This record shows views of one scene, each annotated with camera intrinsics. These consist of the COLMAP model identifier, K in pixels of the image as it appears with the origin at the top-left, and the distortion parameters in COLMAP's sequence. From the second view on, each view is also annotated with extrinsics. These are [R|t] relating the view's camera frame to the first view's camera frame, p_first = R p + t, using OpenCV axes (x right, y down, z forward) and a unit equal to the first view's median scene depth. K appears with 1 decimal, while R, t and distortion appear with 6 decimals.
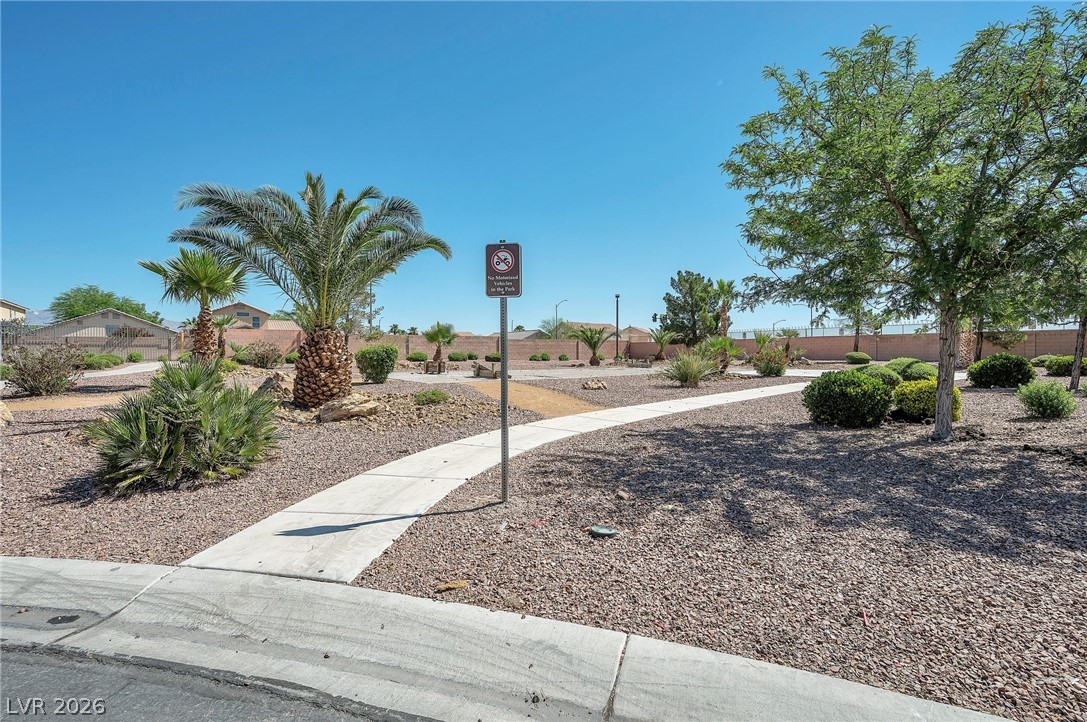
lens RADIAL K [[517.4, 0, 542.8], [0, 517.4, 359.7], [0, 0, 1]] dist [0.002156, -0.000765]
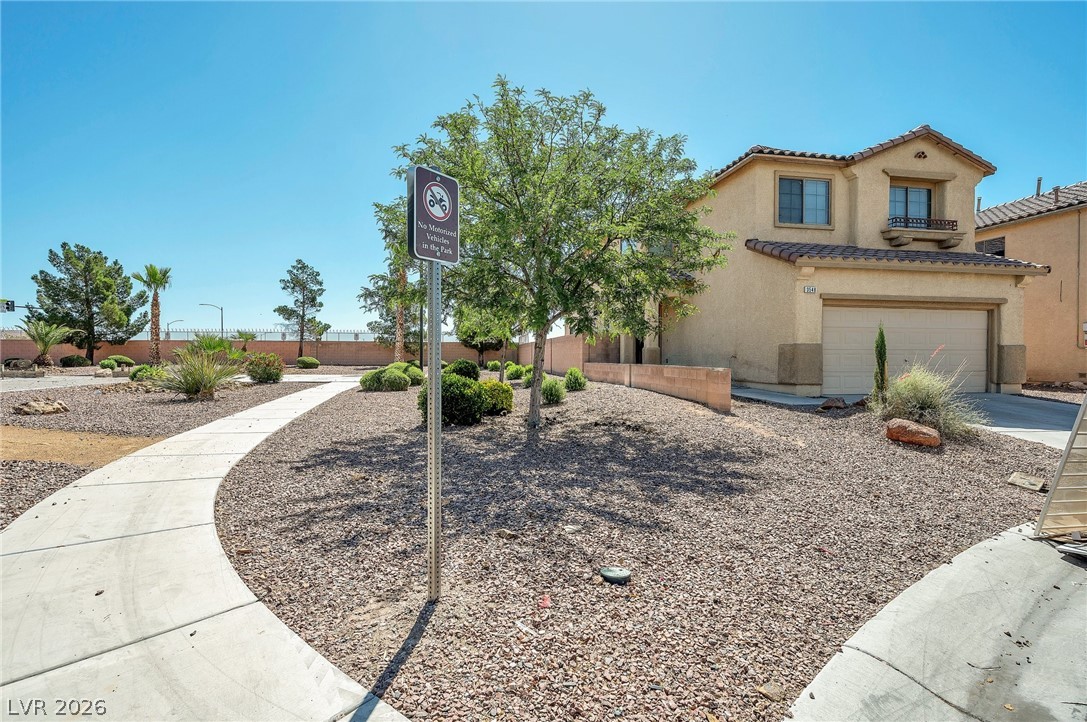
lens RADIAL K [[517.4, 0, 542.8], [0, 517.4, 359.7], [0, 0, 1]] dist [0.002156, -0.000765]
pose [[0.468248, 0.004356, 0.883586, -0.162254], [0.003954, 0.999968, -0.007025, -0.000306], [-0.883588, 0.006782, 0.468216, 0.177746]]
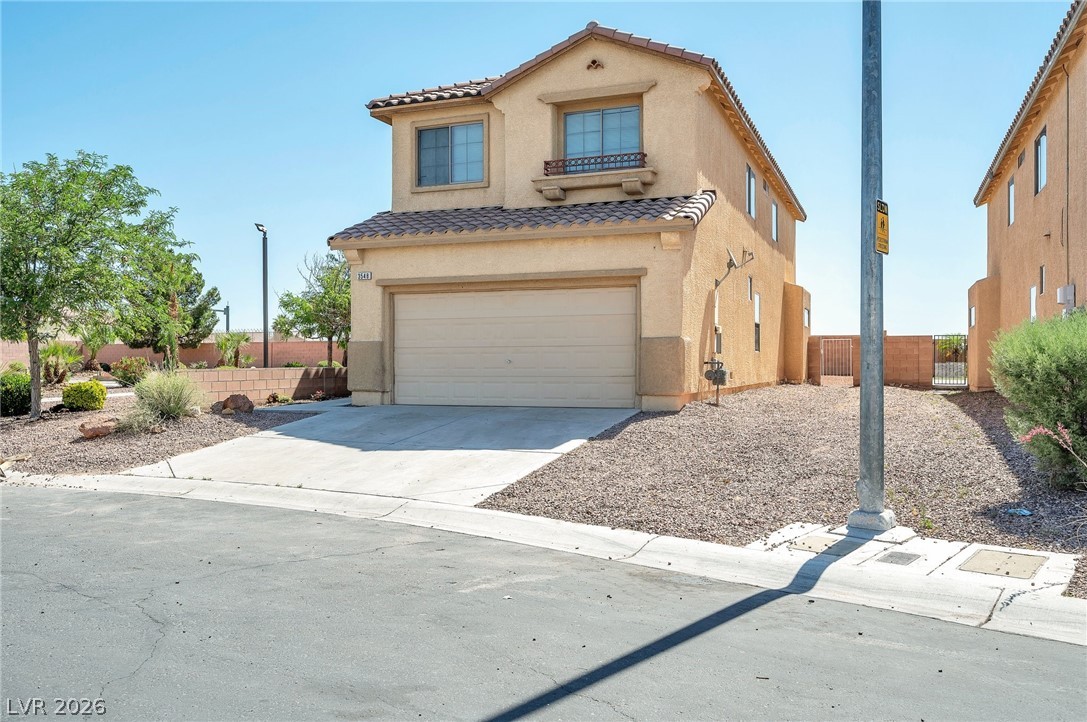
lens RADIAL K [[874.0, 0, 543.5], [0, 874.0, 361.0], [0, 0, 1]] dist [-0.001562, -0.003488]
pose [[0.864654, 0.003250, 0.502358, 0.357779], [0.003037, 0.999927, -0.011697, 0.009174], [-0.502359, 0.011640, 0.864581, -0.855846]]
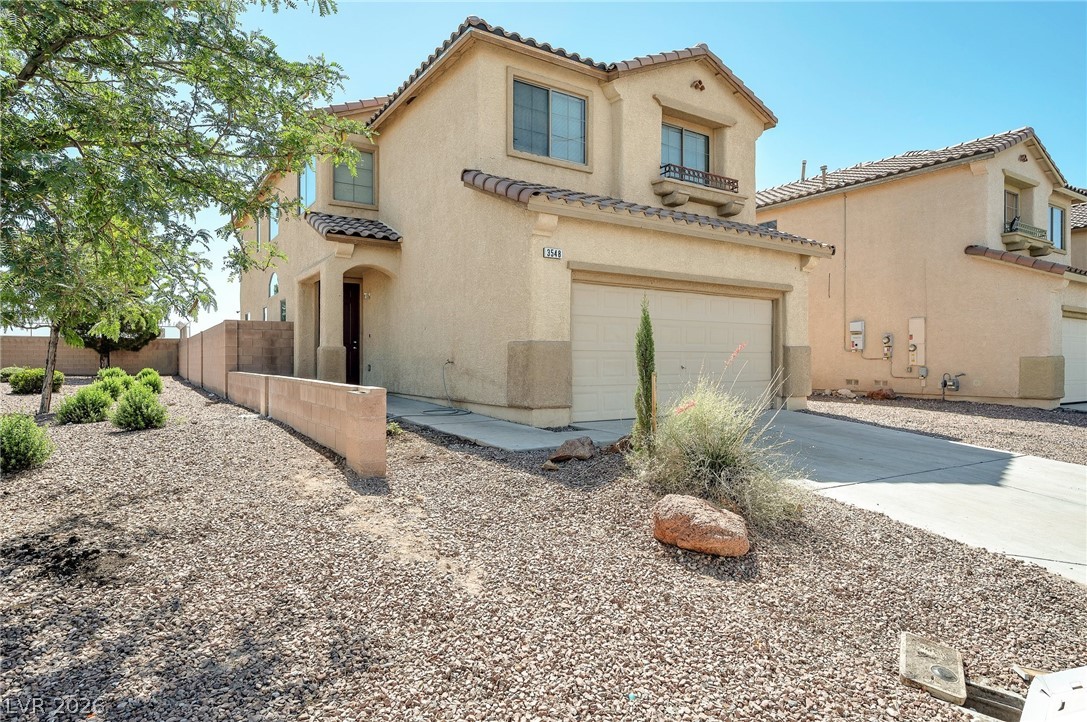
lens RADIAL K [[619.6, 0, 543.5], [0, 619.6, 361.0], [0, 0, 1]] dist [-0.001832, 0.001249]
pose [[0.089942, 0.006498, 0.995926, 0.141298], [0.009424, 0.999928, -0.007375, -0.005839], [-0.995902, 0.010049, 0.089875, 0.143989]]
